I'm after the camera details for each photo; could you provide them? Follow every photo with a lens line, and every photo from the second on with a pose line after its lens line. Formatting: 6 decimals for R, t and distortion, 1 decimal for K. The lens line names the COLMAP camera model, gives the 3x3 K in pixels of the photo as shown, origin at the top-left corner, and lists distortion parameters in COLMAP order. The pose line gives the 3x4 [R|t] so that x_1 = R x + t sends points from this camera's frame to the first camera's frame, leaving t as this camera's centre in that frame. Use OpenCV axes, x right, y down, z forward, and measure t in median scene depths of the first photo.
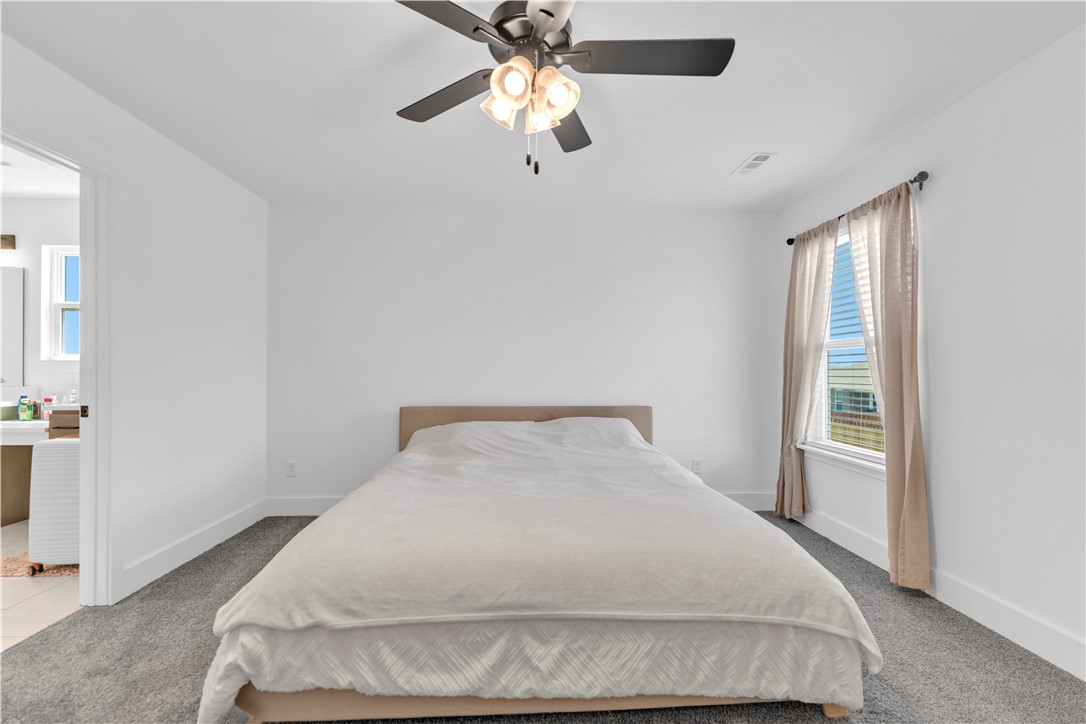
lens RADIAL K [[439.0, 0, 543.1], [0, 439.0, 365.9], [0, 0, 1]] dist [0.001222, 0.000024]
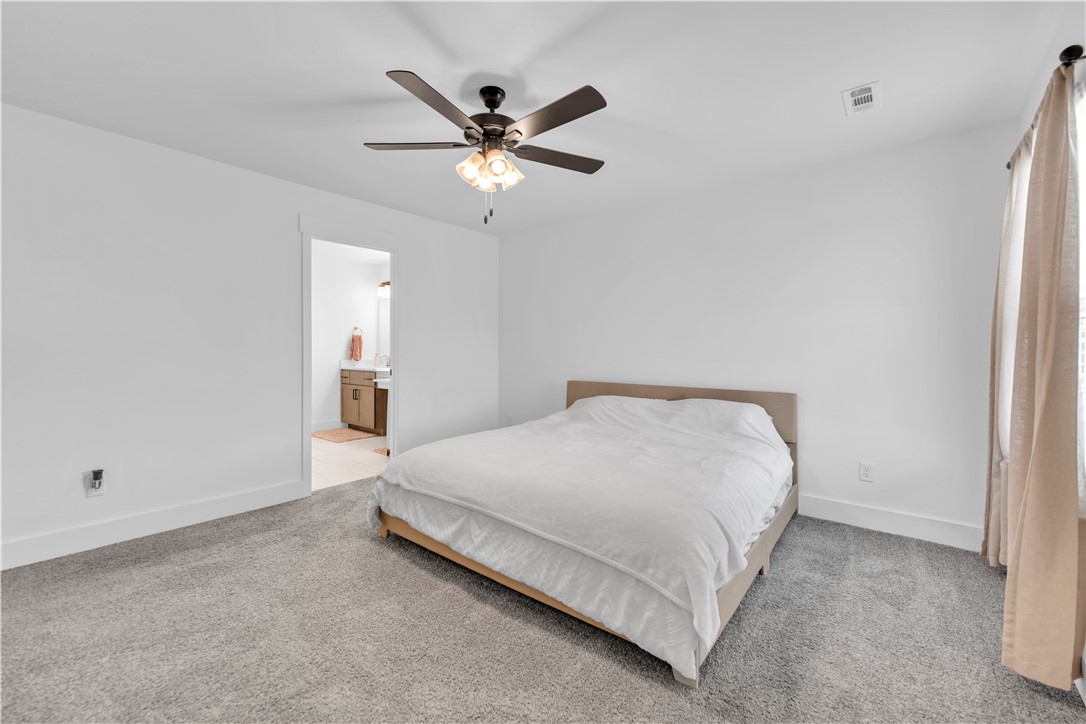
lens RADIAL K [[446.6, 0, 540.3], [0, 446.6, 345.6], [0, 0, 1]] dist [-0.001285, -0.000358]
pose [[0.735984, -0.006934, -0.676963, 1.168157], [0.003820, 0.999974, -0.006090, -0.002087], [0.676988, 0.001896, 0.735991, -0.015659]]
